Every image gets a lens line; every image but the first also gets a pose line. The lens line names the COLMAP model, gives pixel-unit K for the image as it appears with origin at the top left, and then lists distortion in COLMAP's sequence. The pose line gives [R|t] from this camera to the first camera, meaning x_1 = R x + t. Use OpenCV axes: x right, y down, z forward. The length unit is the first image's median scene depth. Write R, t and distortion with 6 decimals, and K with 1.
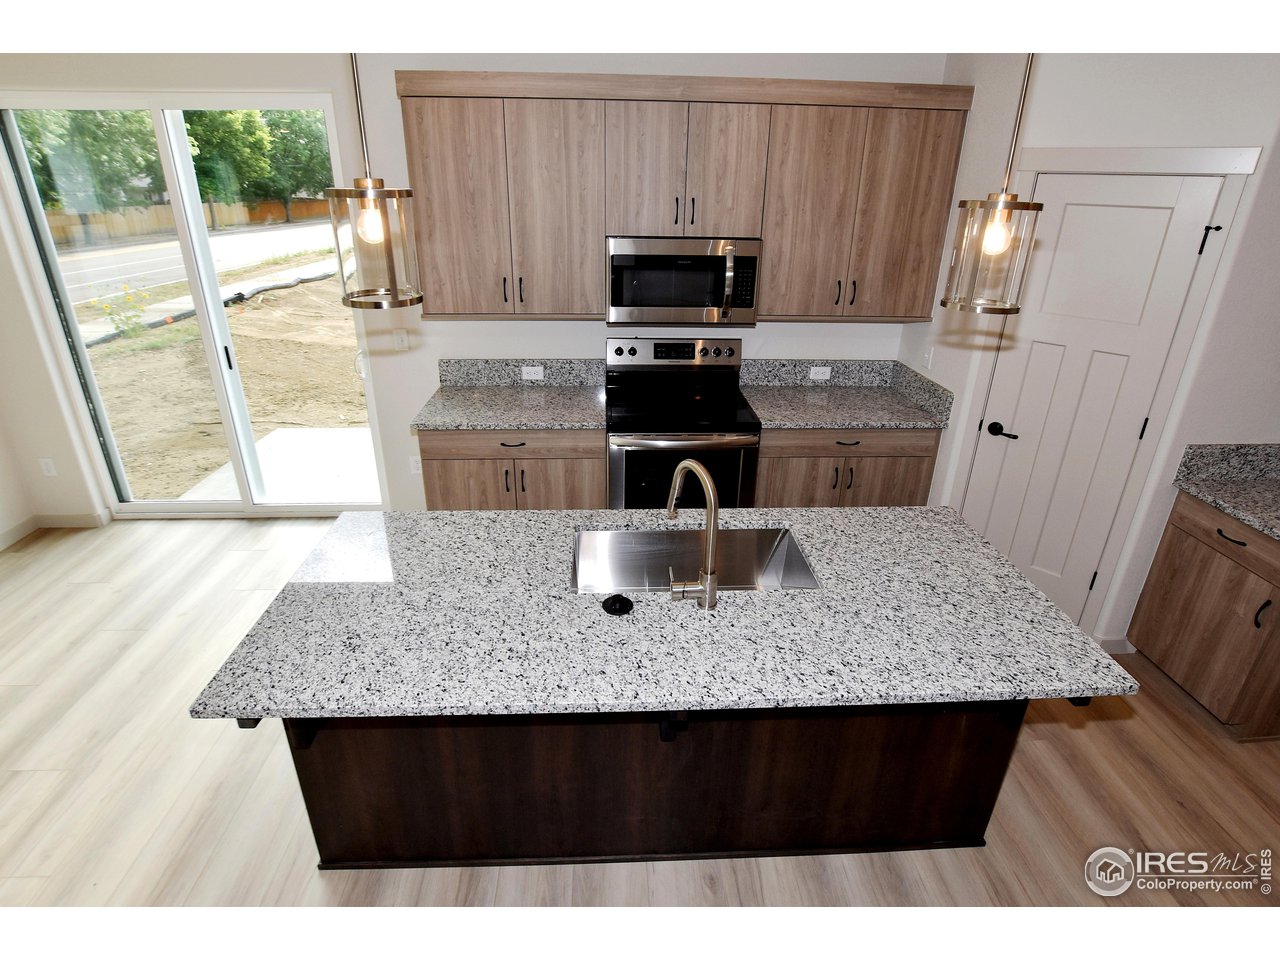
lens RADIAL K [[617.8, 0, 643.6], [0, 617.8, 439.3], [0, 0, 1]] dist [-0.026187, 0.004015]
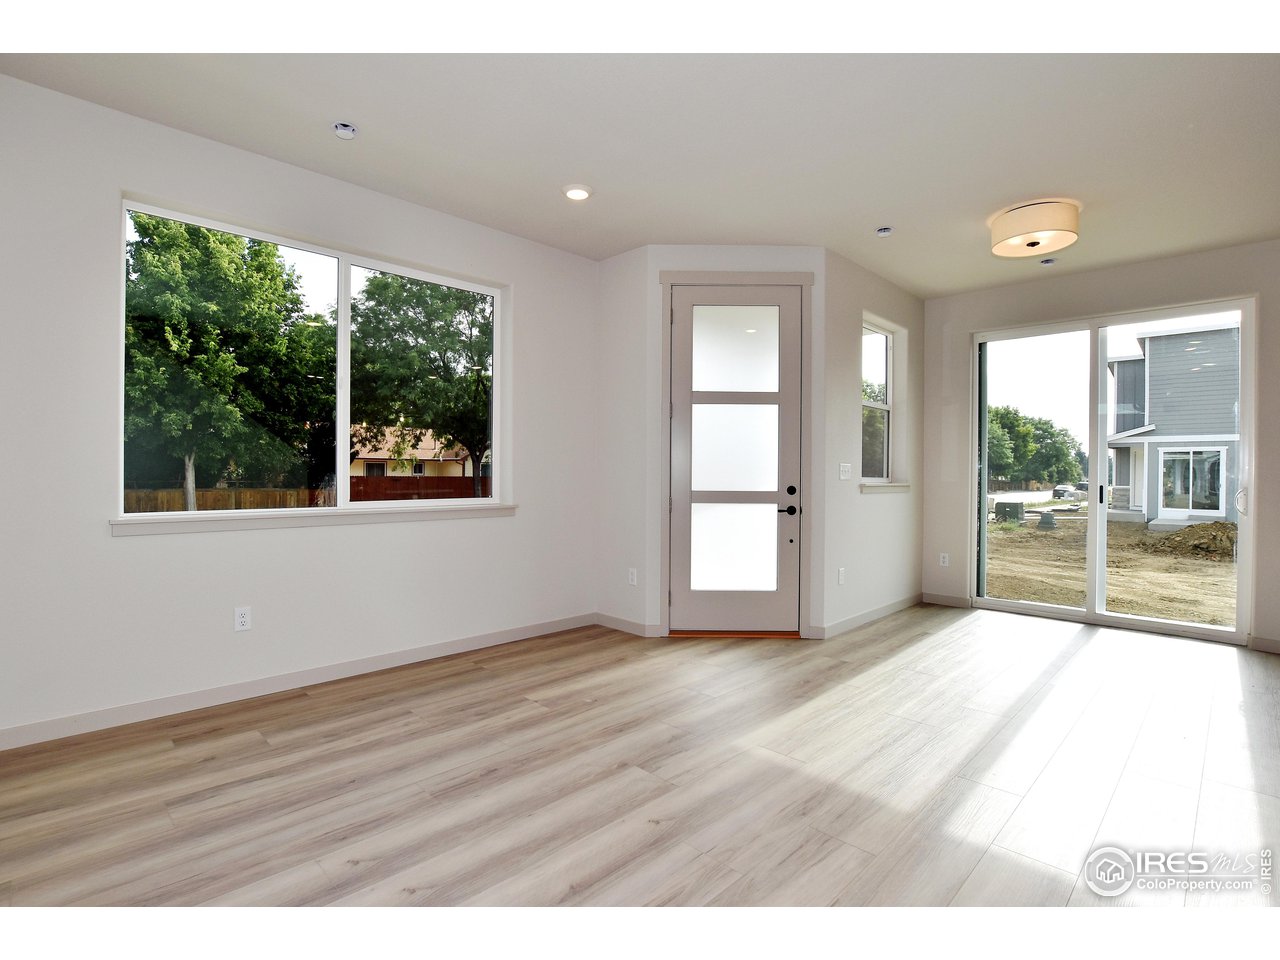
lens RADIAL K [[617.8, 0, 636.6], [0, 617.8, 482.8], [0, 0, 1]] dist [-0.026187, 0.004015]
pose [[0.664361, -0.000362, -0.747411, -0.408839], [-0.280089, 0.927007, -0.249416, 0.521699], [0.692946, 0.375044, 0.615766, -0.596468]]
